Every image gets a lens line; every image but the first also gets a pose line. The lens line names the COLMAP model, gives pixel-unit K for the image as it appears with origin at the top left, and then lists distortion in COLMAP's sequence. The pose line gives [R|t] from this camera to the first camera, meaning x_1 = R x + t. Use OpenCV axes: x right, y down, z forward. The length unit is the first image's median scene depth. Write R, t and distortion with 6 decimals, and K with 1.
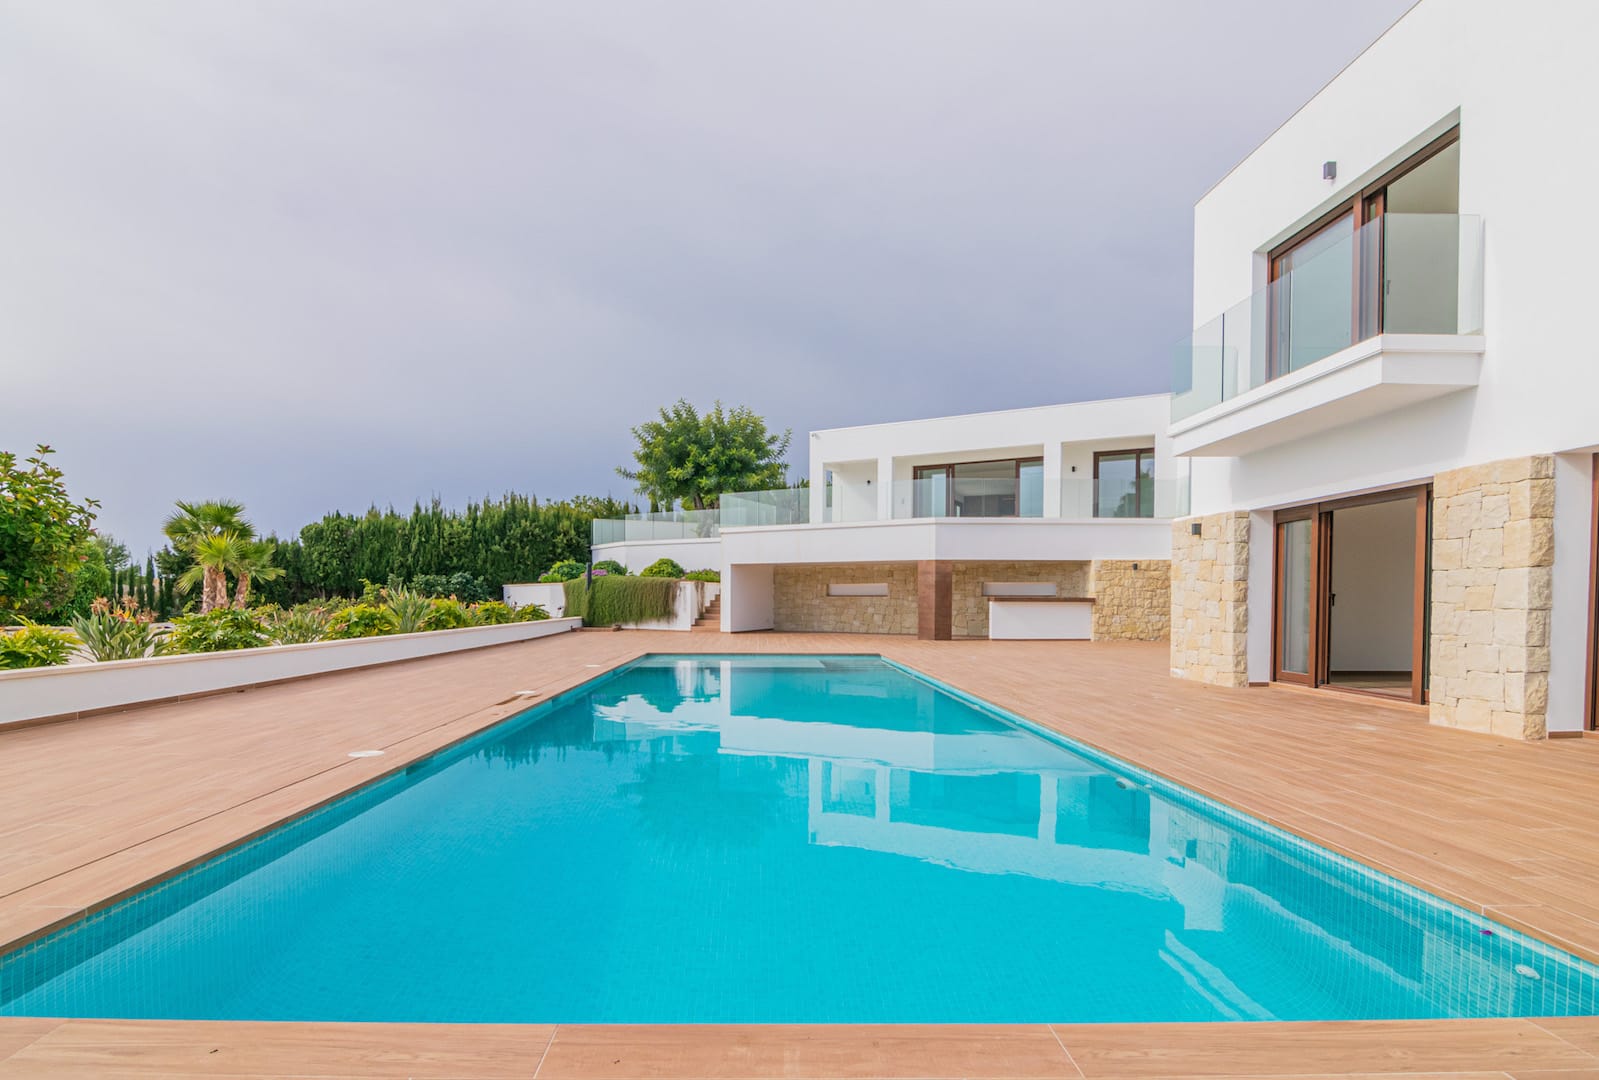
lens RADIAL K [[799.0, 0, 768.8], [0, 799.0, 620.7], [0, 0, 1]] dist [-0.001074, -0.000147]
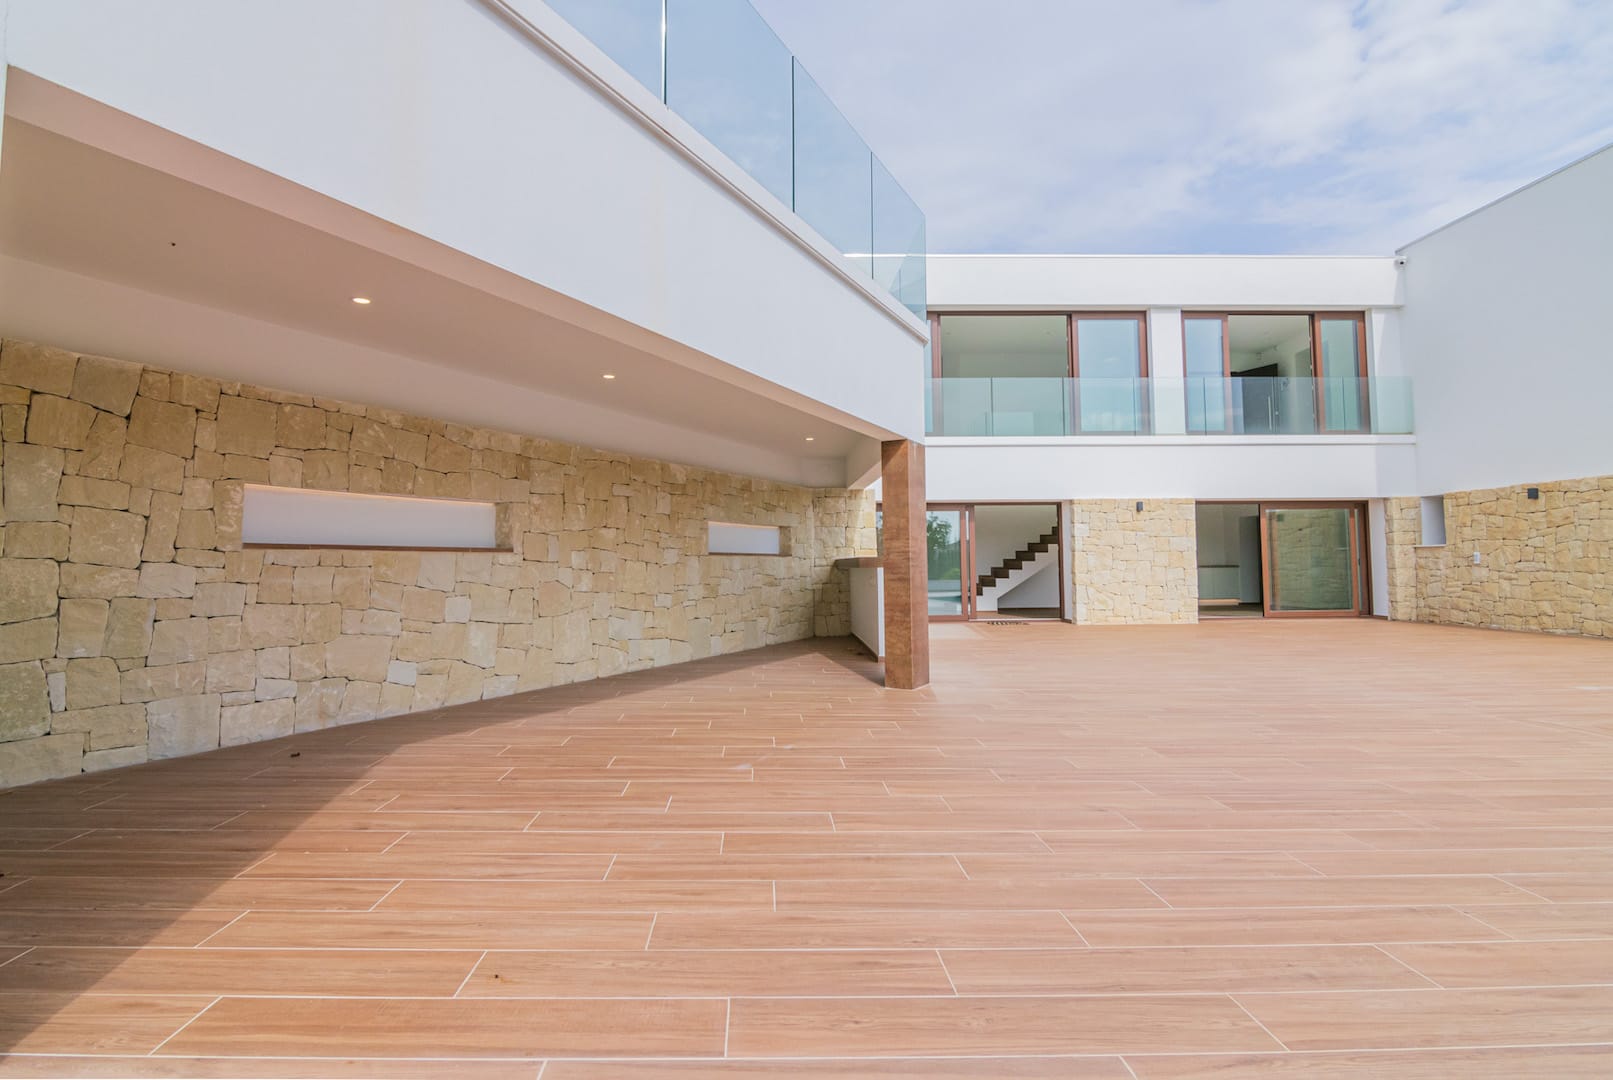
lens RADIAL K [[768.8, 0, 803.5], [0, 768.8, 533.2], [0, 0, 1]] dist [-0.011837, 0.000401]
pose [[-0.056525, 0.035261, 0.997778, -0.109951], [0.027989, 0.999039, -0.033719, -0.025301], [-0.998009, 0.026021, -0.057458, 0.908762]]
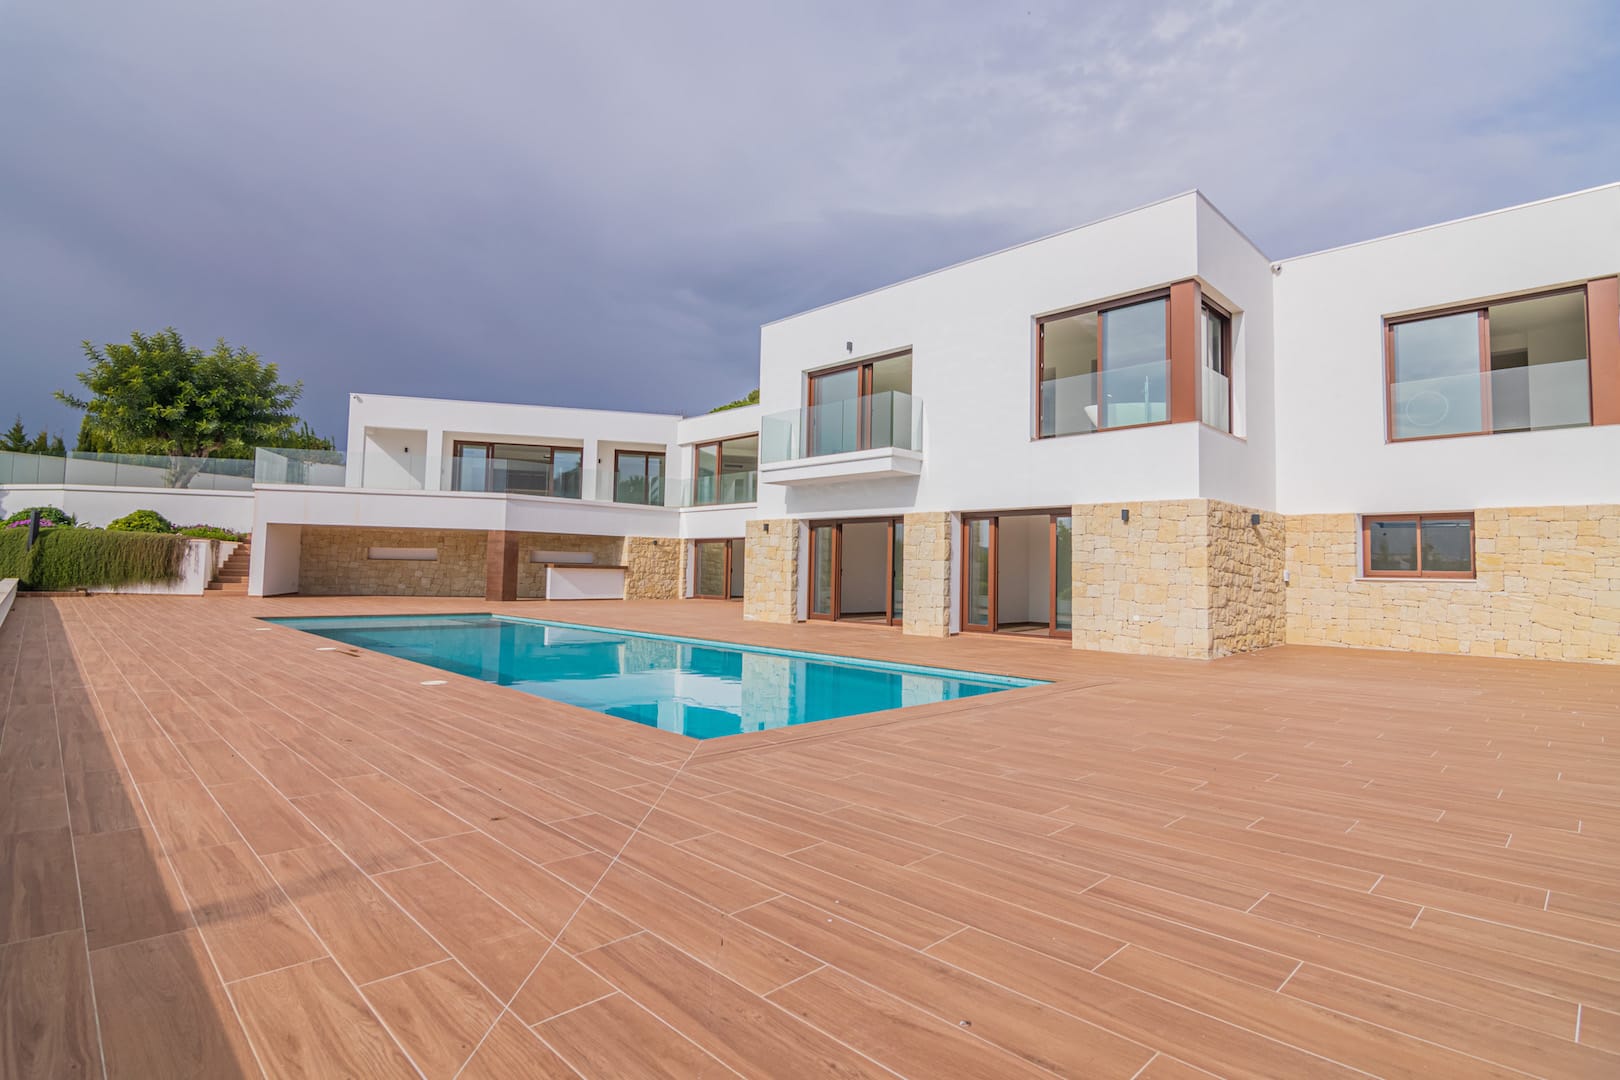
lens RADIAL K [[772.2, 0, 807.0], [0, 772.2, 533.1], [0, 0, 1]] dist [-0.011837, 0.000401]
pose [[0.715485, 0.045578, 0.697139, -0.212245], [0.000122, 0.997861, -0.065364, -0.000268], [-0.698628, 0.046852, 0.713950, -0.073858]]
